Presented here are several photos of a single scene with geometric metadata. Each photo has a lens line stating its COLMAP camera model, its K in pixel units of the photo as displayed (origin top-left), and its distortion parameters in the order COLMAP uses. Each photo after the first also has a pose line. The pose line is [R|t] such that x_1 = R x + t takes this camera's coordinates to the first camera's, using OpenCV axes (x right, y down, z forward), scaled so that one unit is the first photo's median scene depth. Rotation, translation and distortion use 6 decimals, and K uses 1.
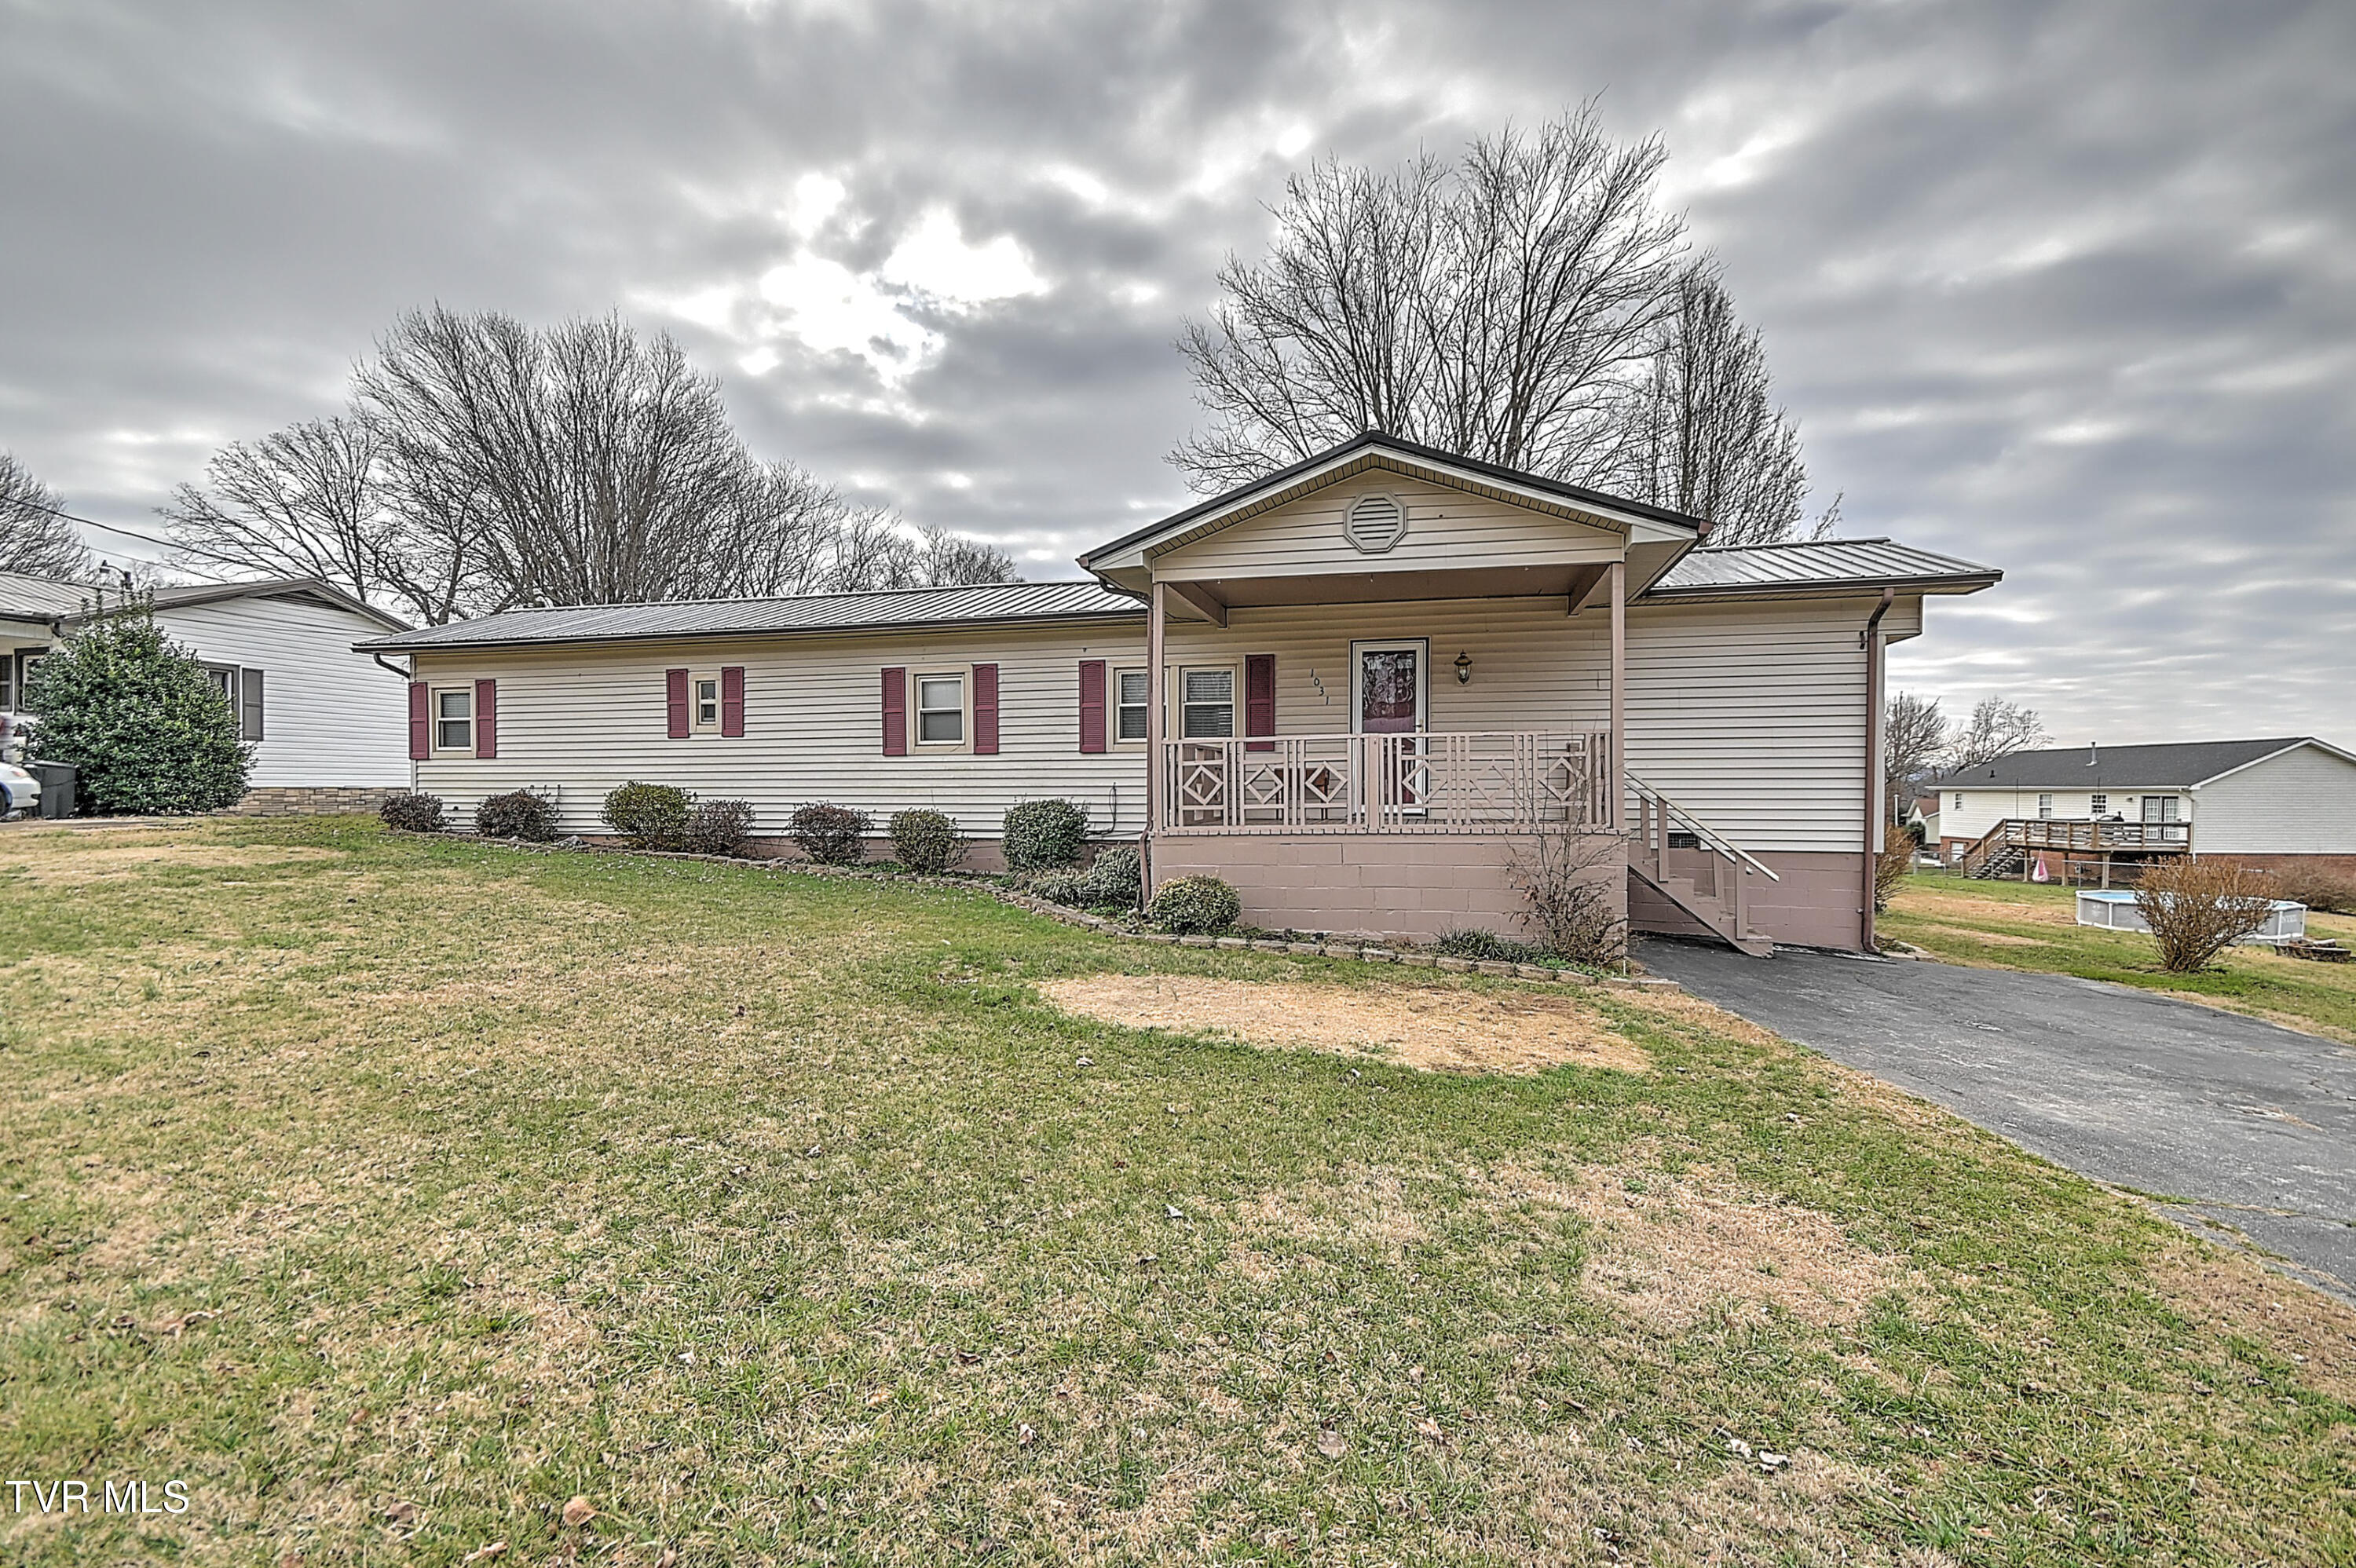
lens RADIAL K [[1059.2, 0, 1179.3], [0, 1059.2, 796.6], [0, 0, 1]] dist [0.010166, -0.000770]
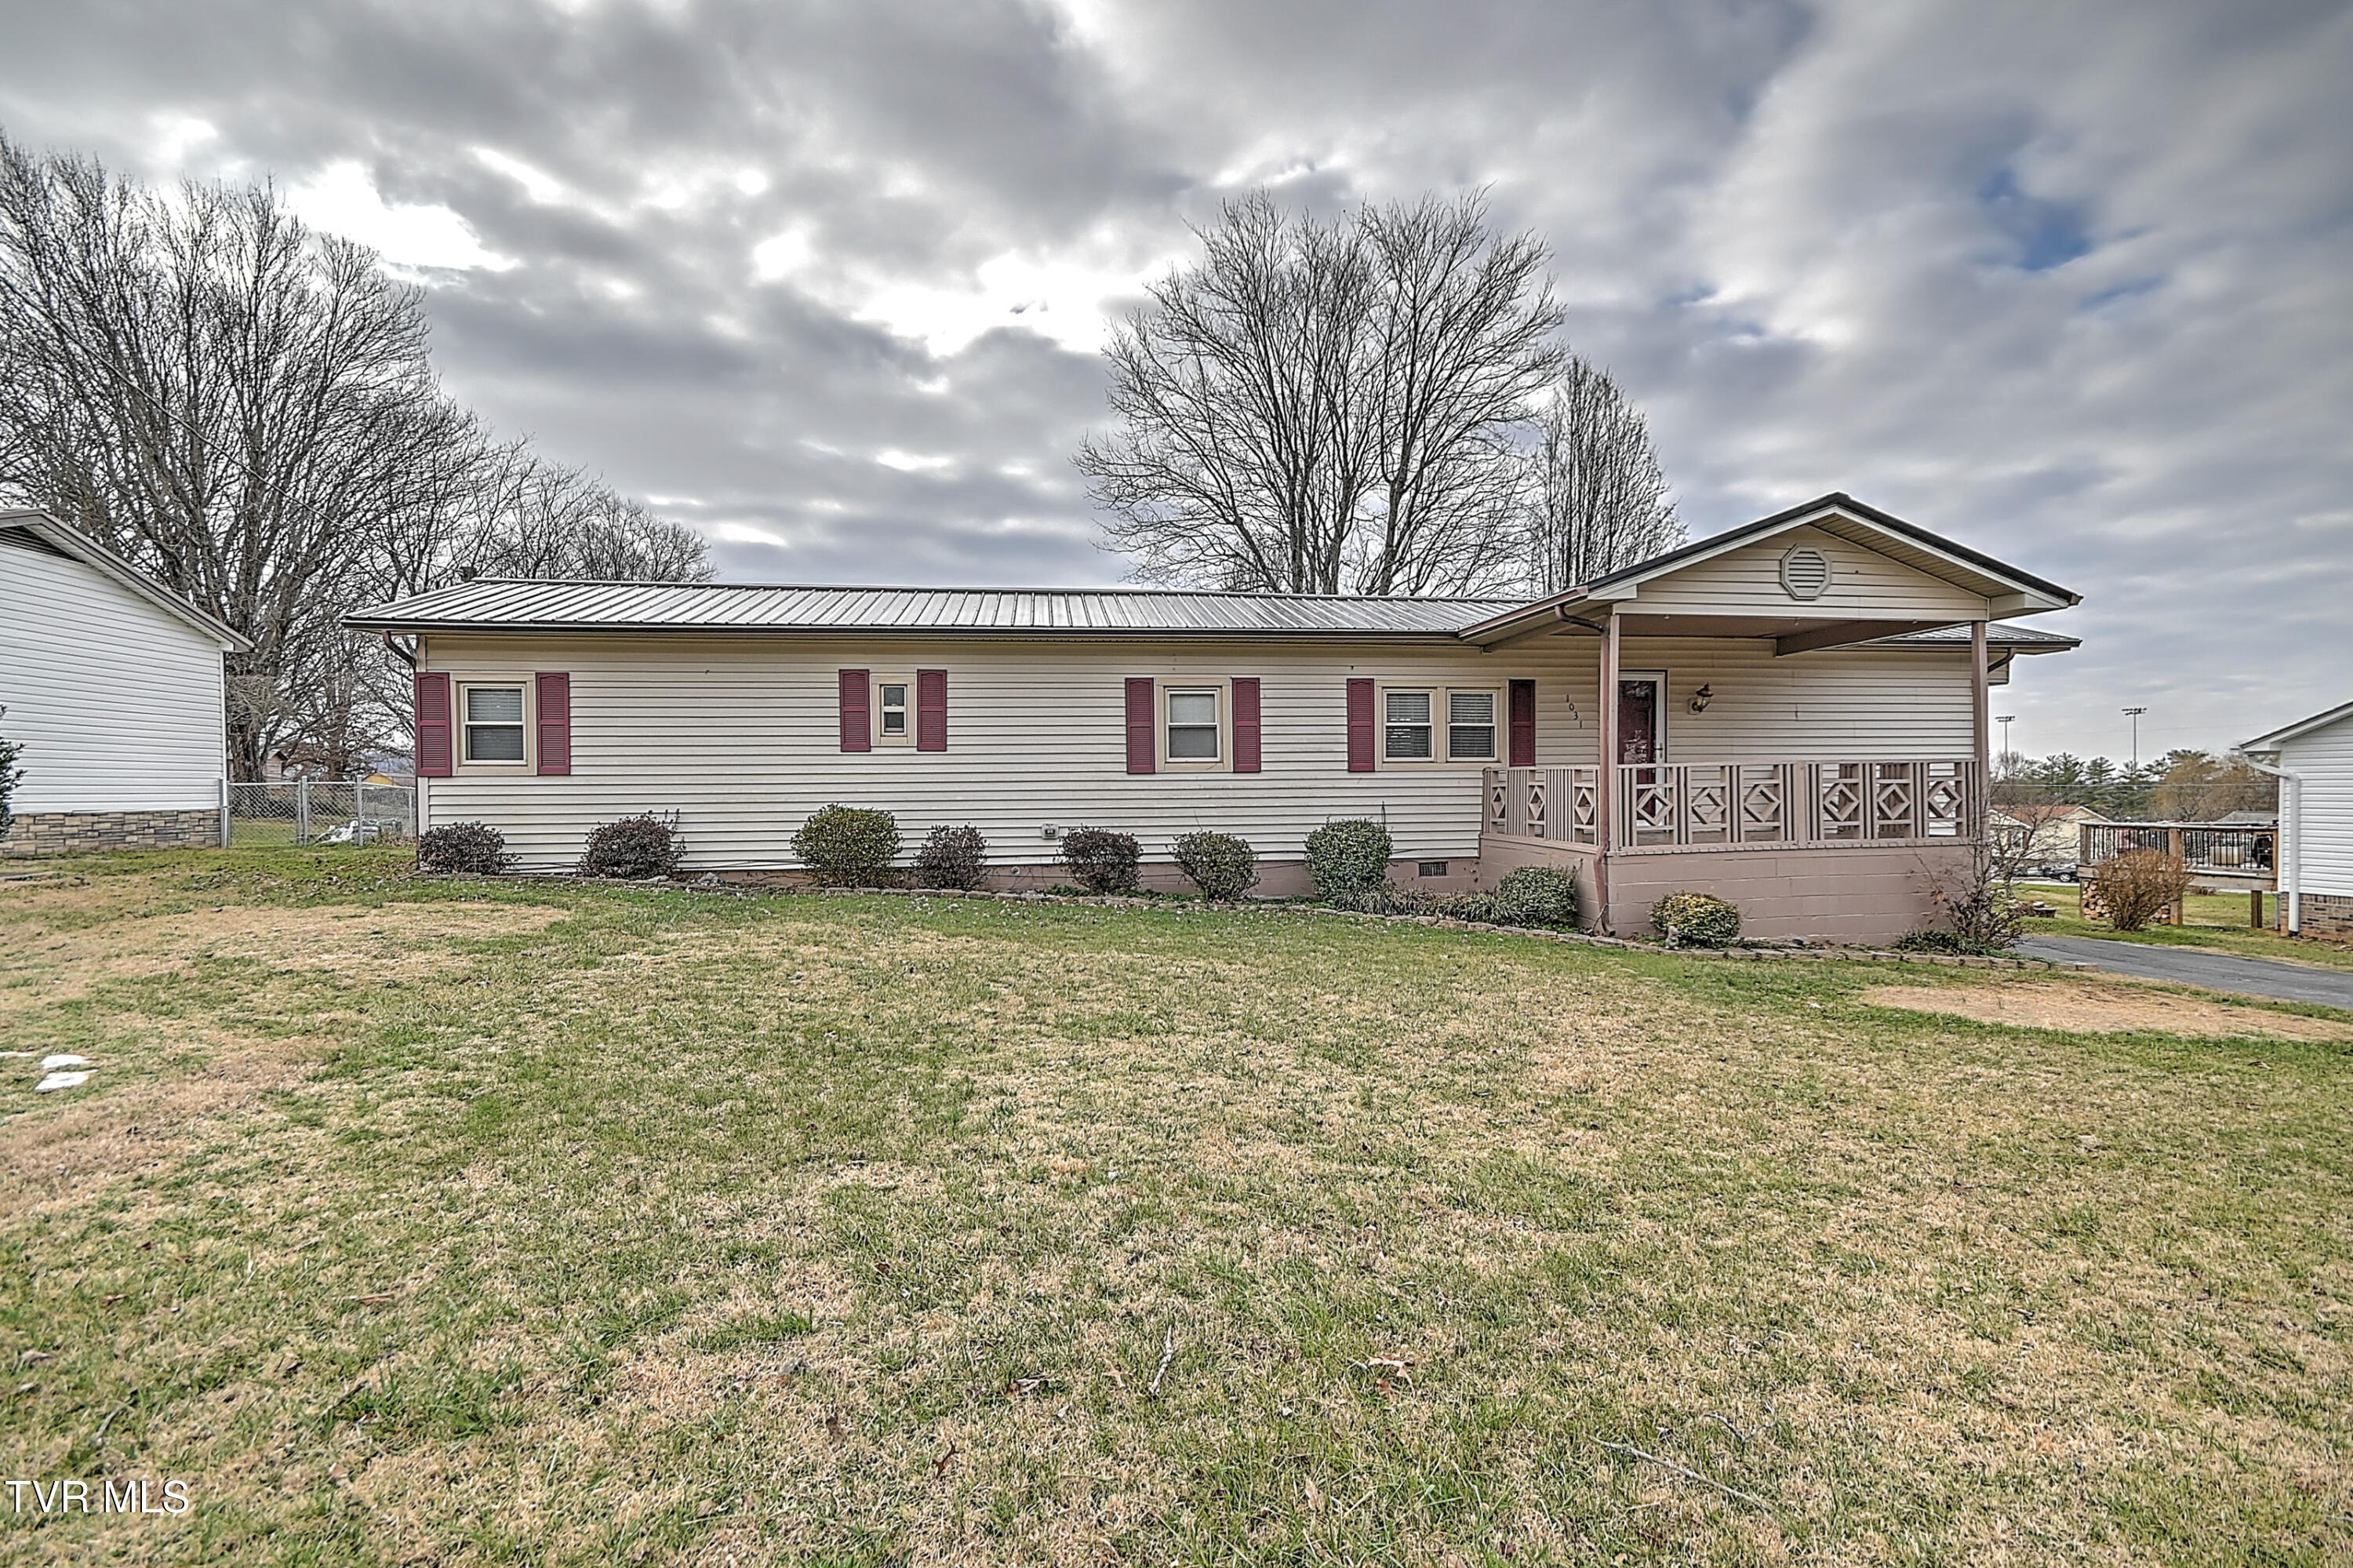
lens RADIAL K [[1052.4, 0, 1176.5], [0, 1052.4, 784.0], [0, 0, 1]] dist [0.008336, -0.000937]
pose [[0.927328, -0.003390, 0.374233, -0.557120], [0.009458, 0.999852, -0.014381, -0.015517], [-0.374129, 0.016875, 0.927223, 0.136875]]
